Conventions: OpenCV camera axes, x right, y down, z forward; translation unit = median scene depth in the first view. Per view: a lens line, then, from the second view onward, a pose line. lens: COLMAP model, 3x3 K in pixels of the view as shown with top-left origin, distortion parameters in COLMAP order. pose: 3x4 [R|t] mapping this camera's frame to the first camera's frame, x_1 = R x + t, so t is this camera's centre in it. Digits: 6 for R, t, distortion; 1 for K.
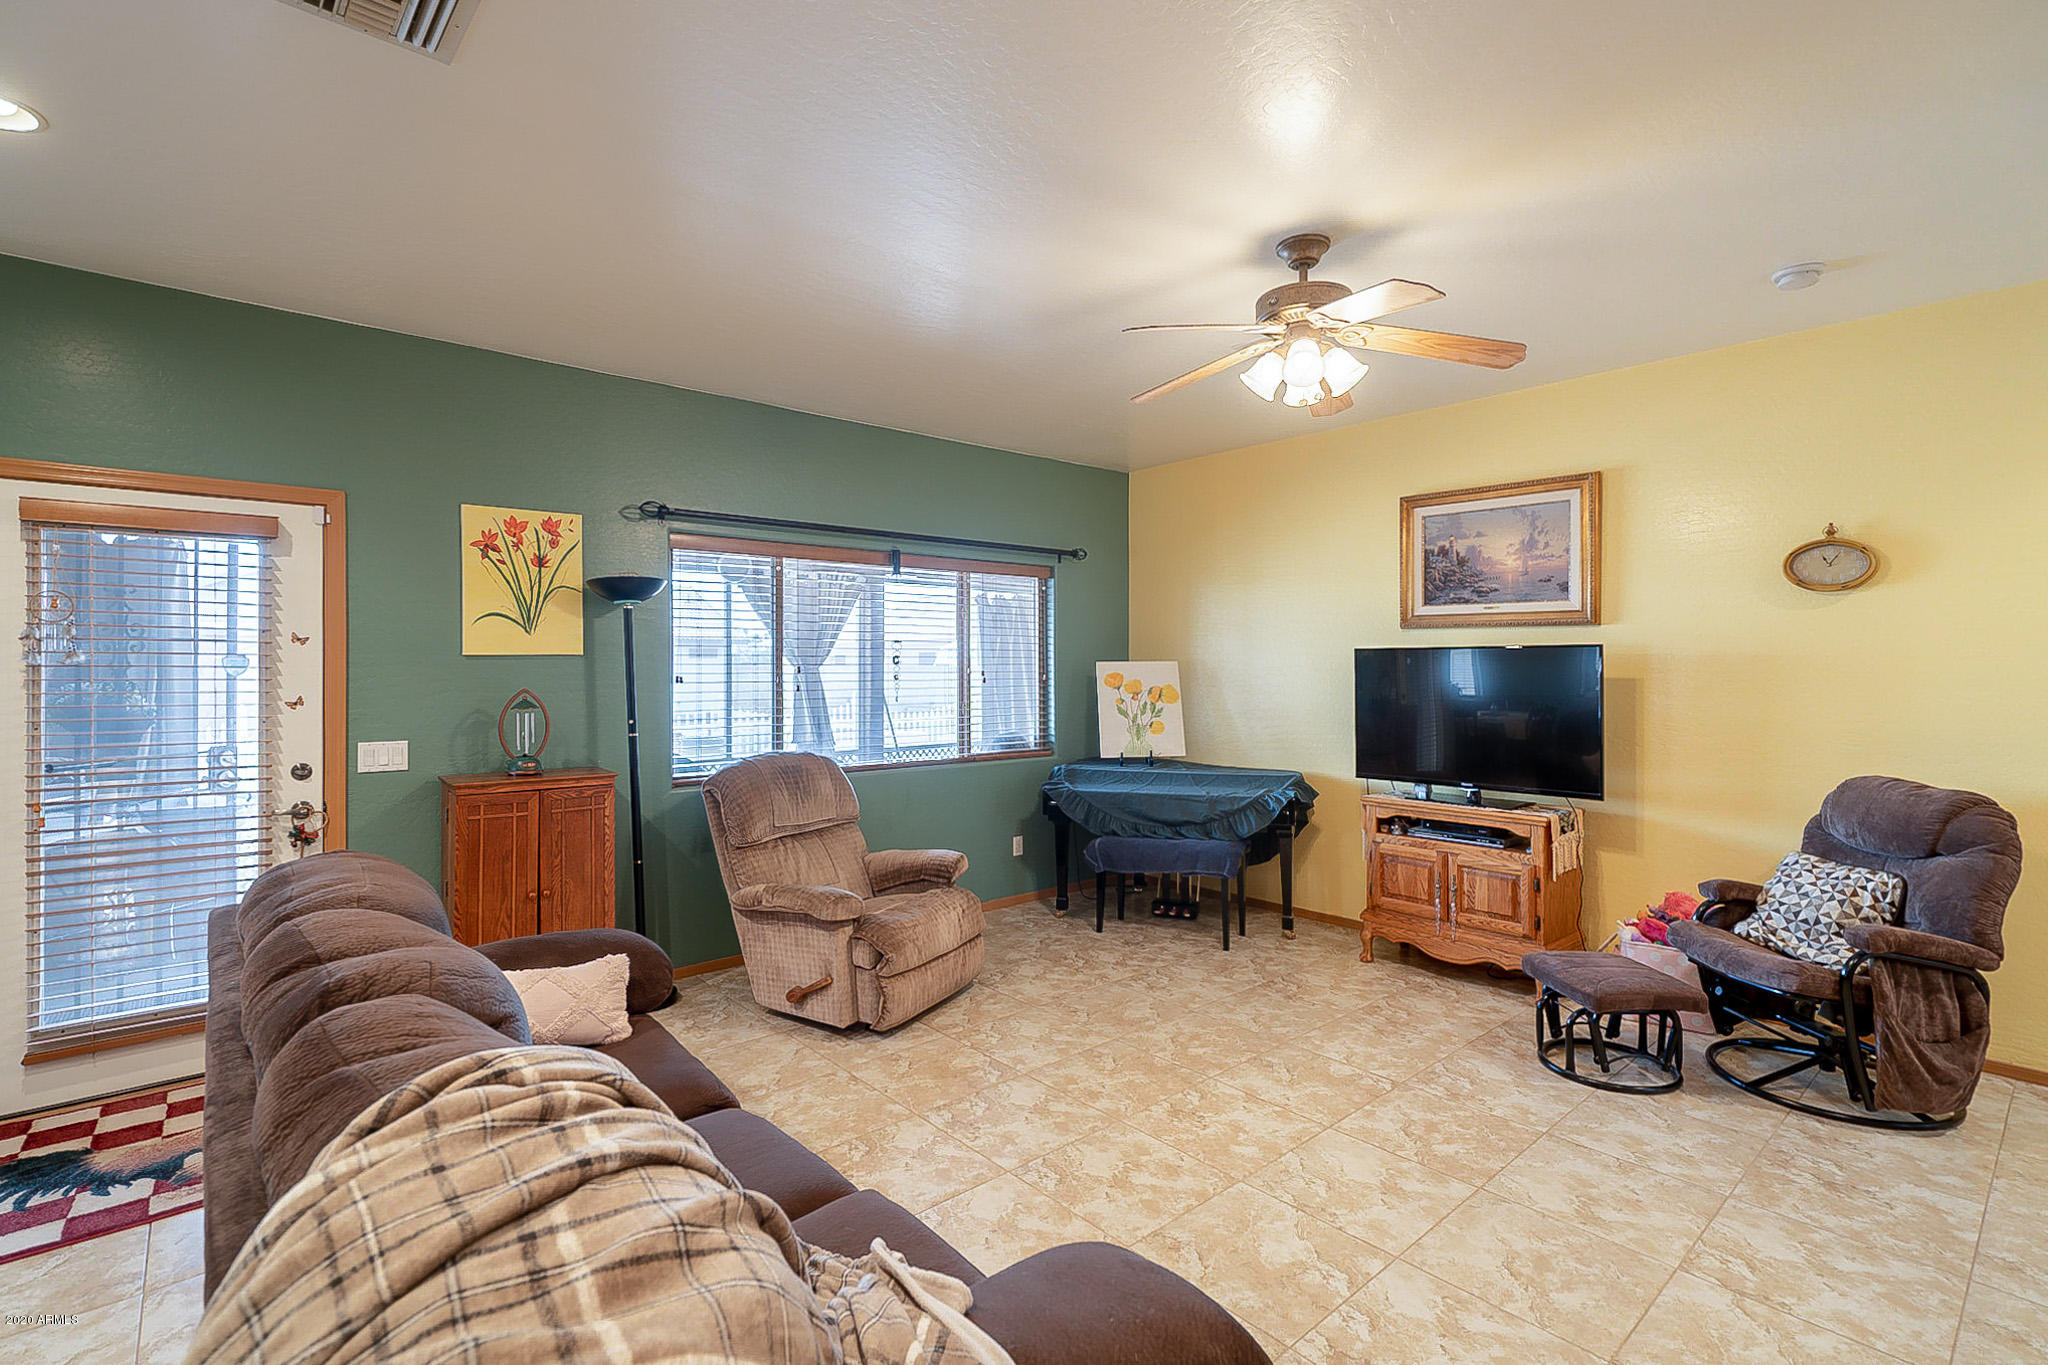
lens RADIAL K [[944.4, 0, 1017.6], [0, 944.4, 662.0], [0, 0, 1]] dist [-0.004444, 0.000712]
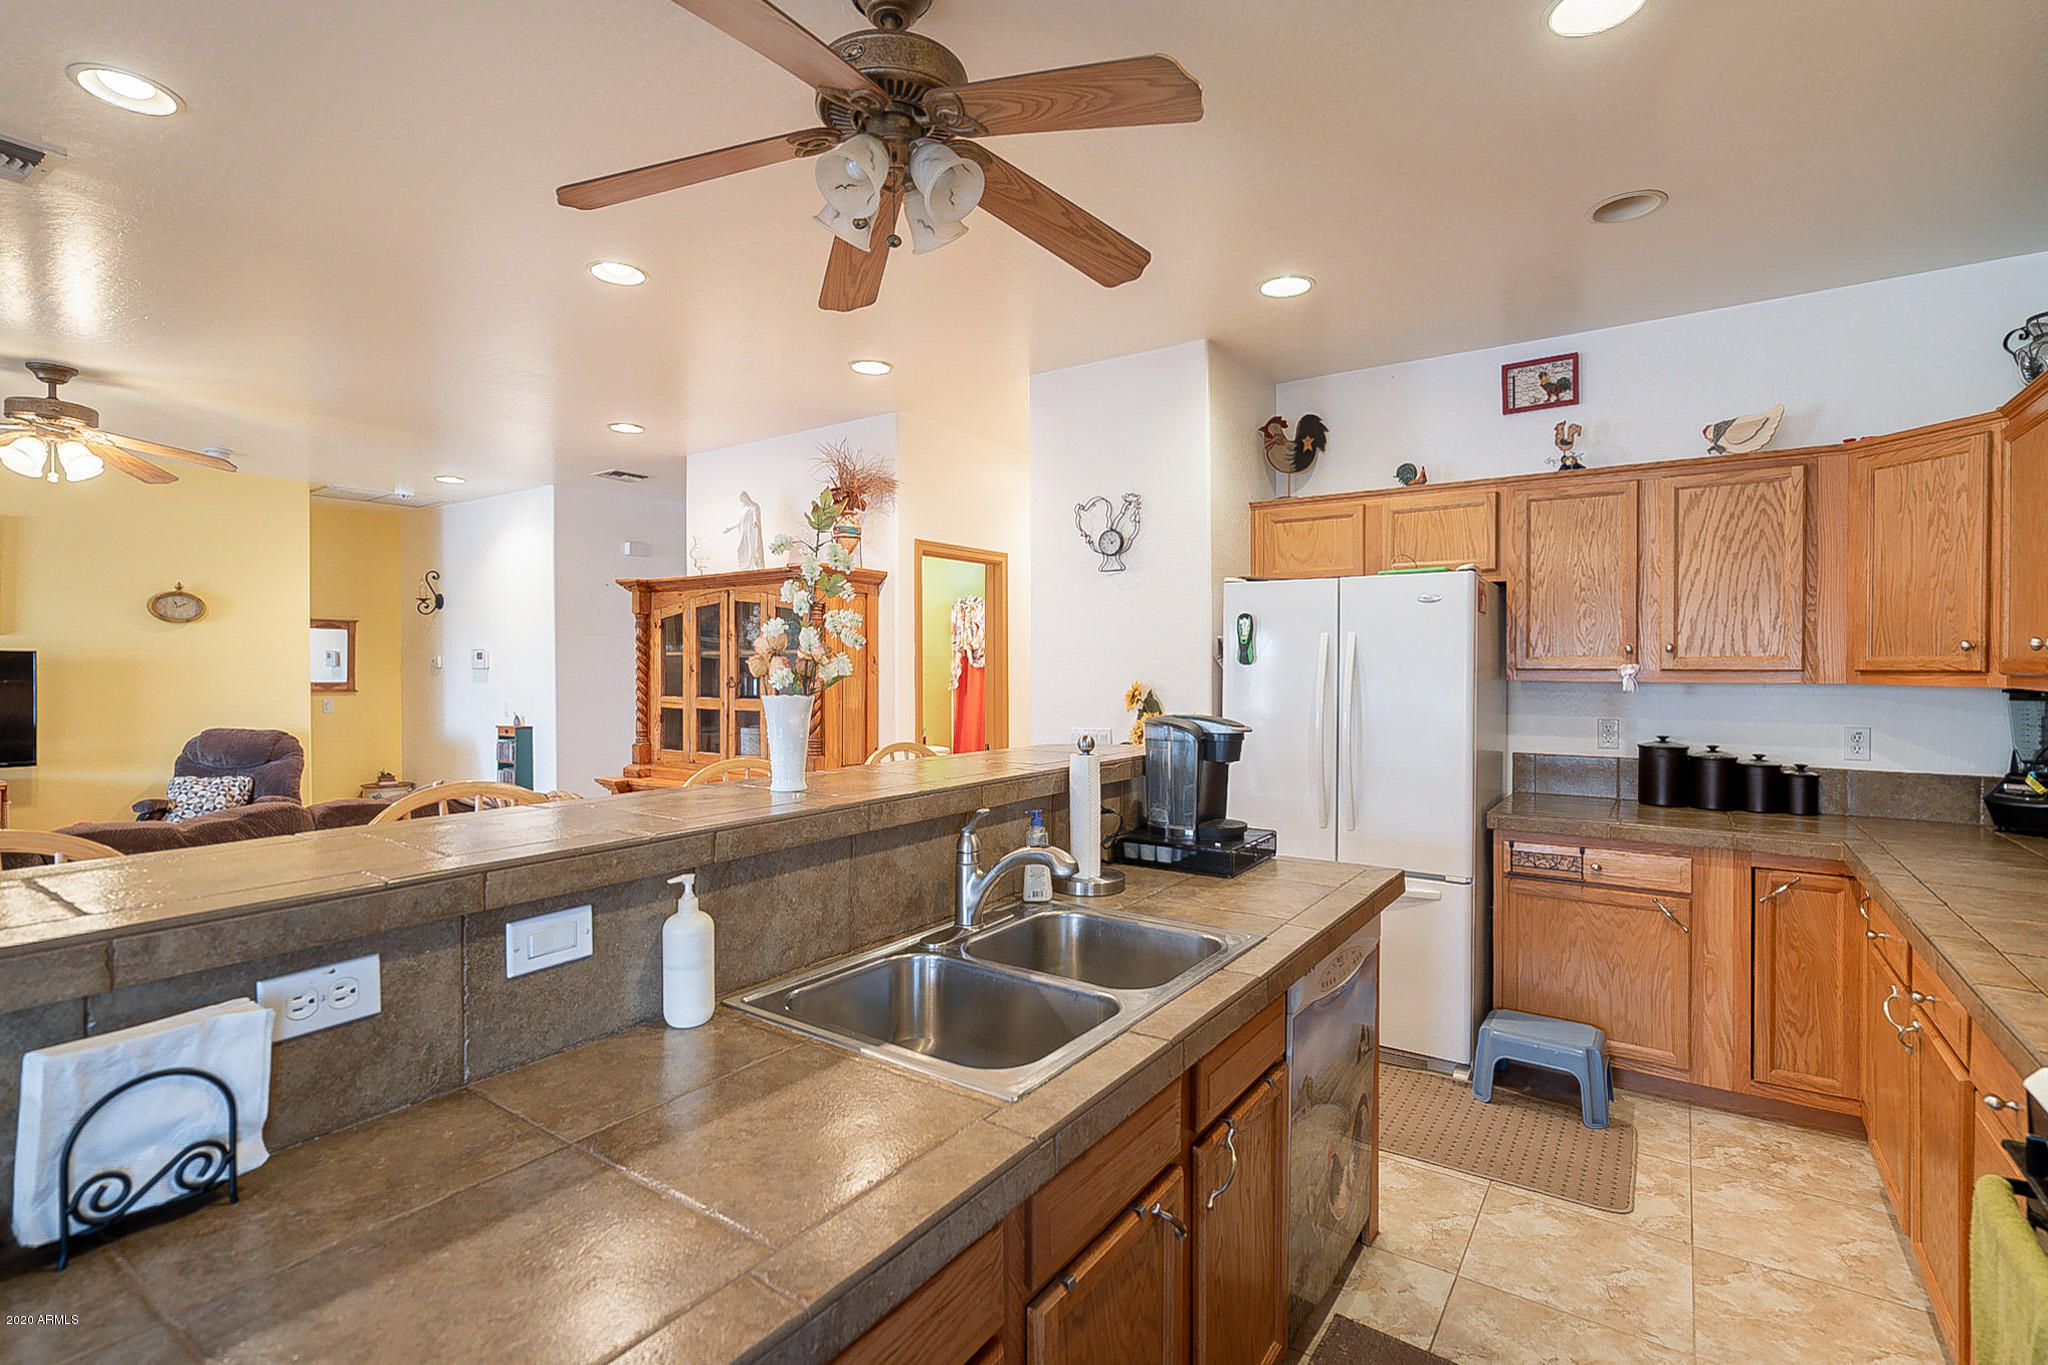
lens RADIAL K [[954.5, 0, 1019.5], [0, 954.5, 670.4], [0, 0, 1]] dist [-0.000168, 0.000943]
pose [[-0.250532, -0.001857, 0.968107, -1.042022], [-0.002919, 0.999995, 0.001163, 0.003697], [-0.968104, -0.002535, -0.250536, -0.028220]]
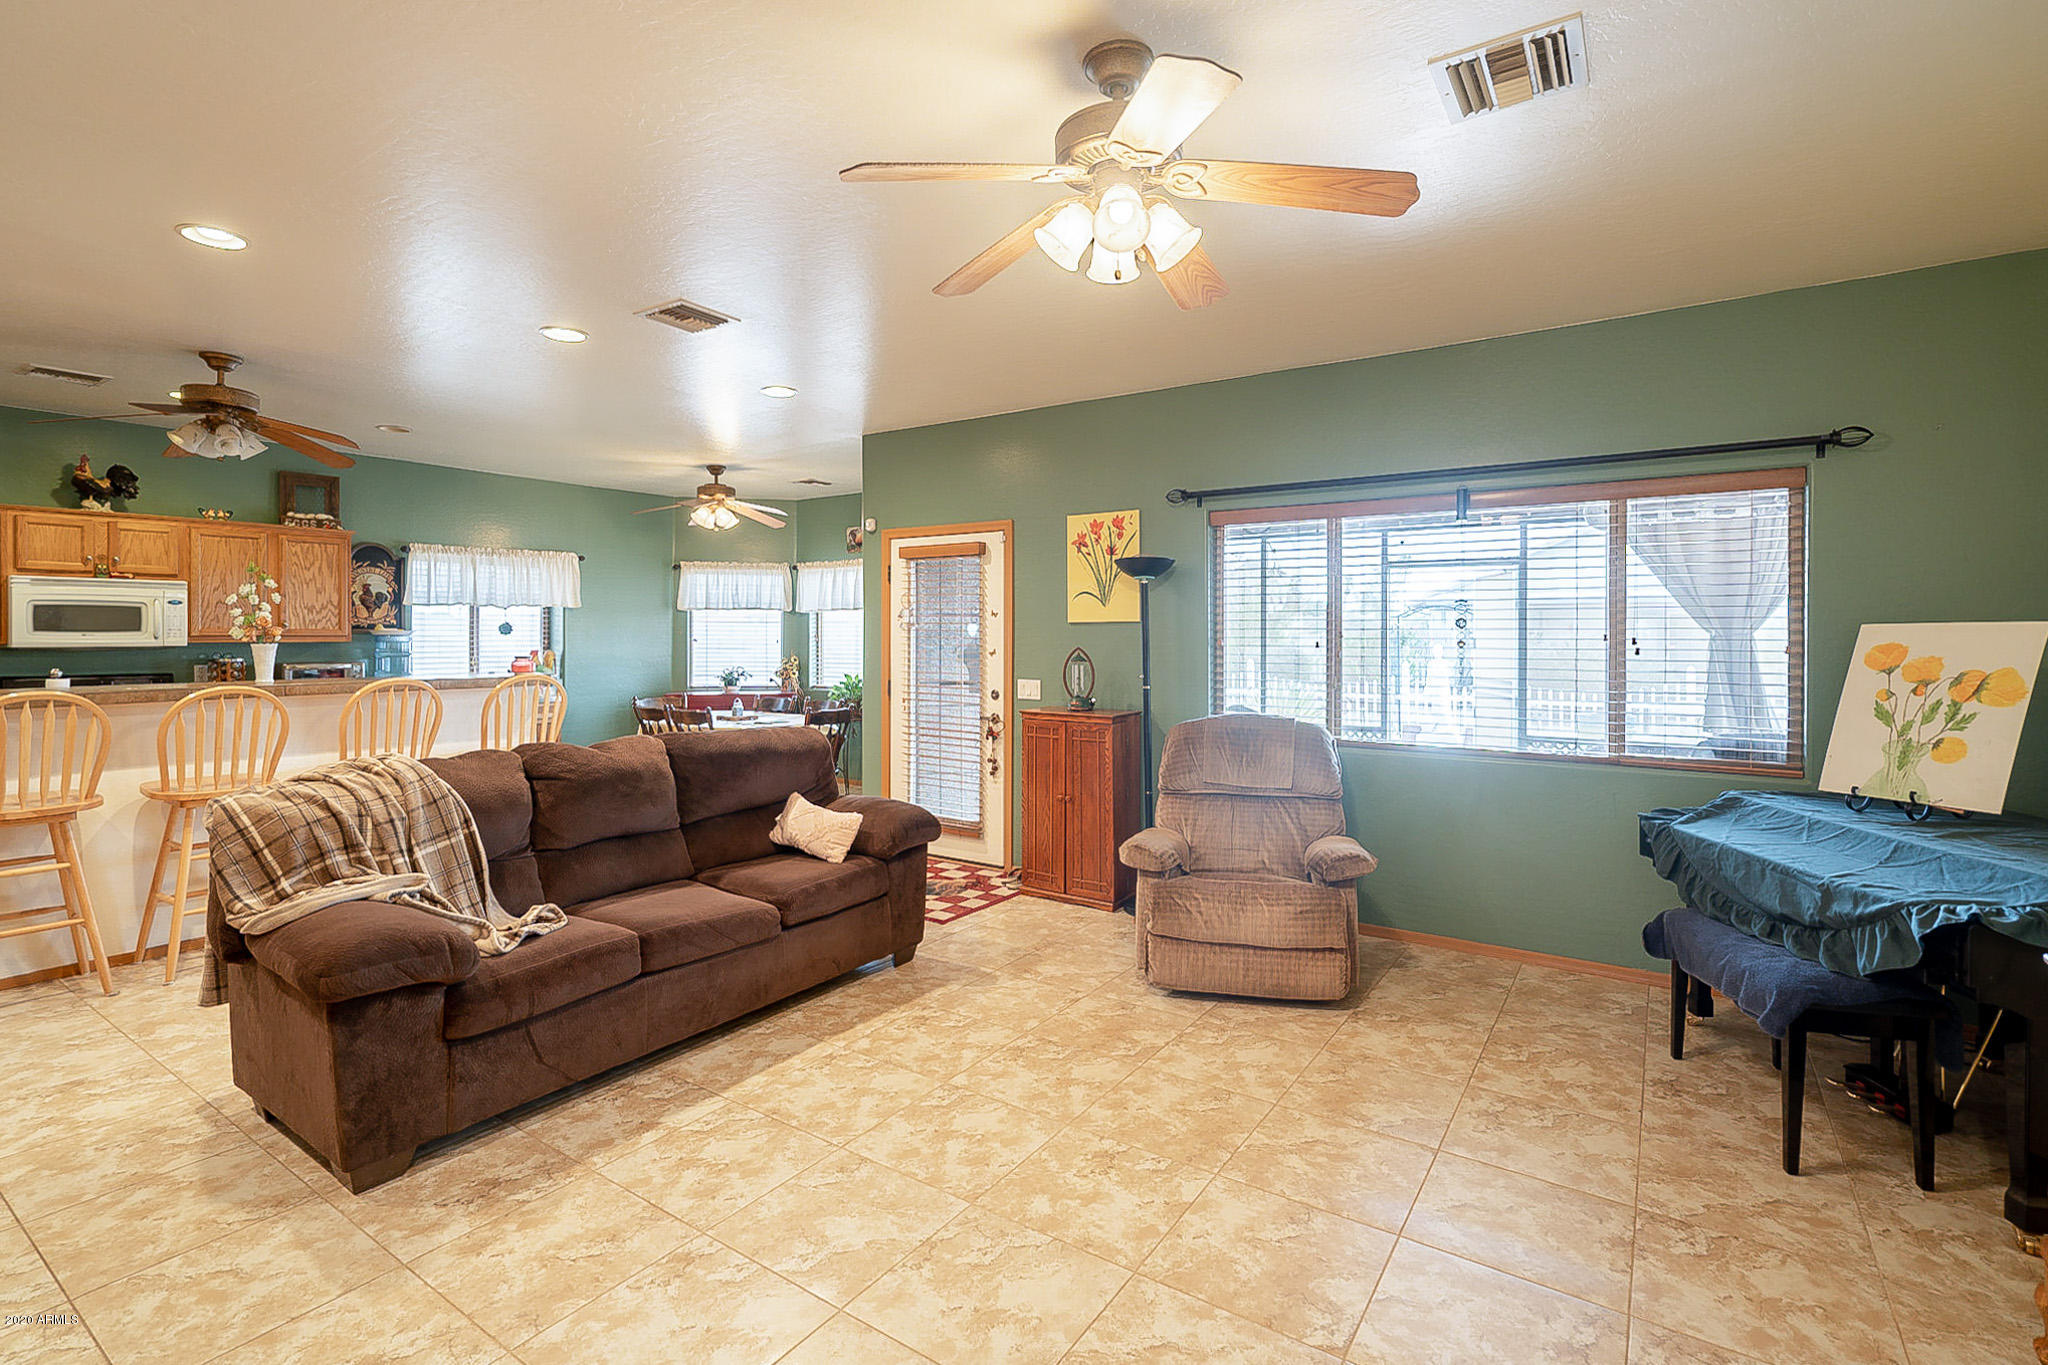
lens RADIAL K [[951.1, 0, 1018.1], [0, 951.1, 633.9], [0, 0, 1]] dist [-0.000768, 0.000748]
pose [[0.255274, 0.004000, -0.966860, 0.729411], [0.003240, 0.999982, 0.004993, 0.002173], [0.966863, -0.004407, 0.255256, 0.529191]]
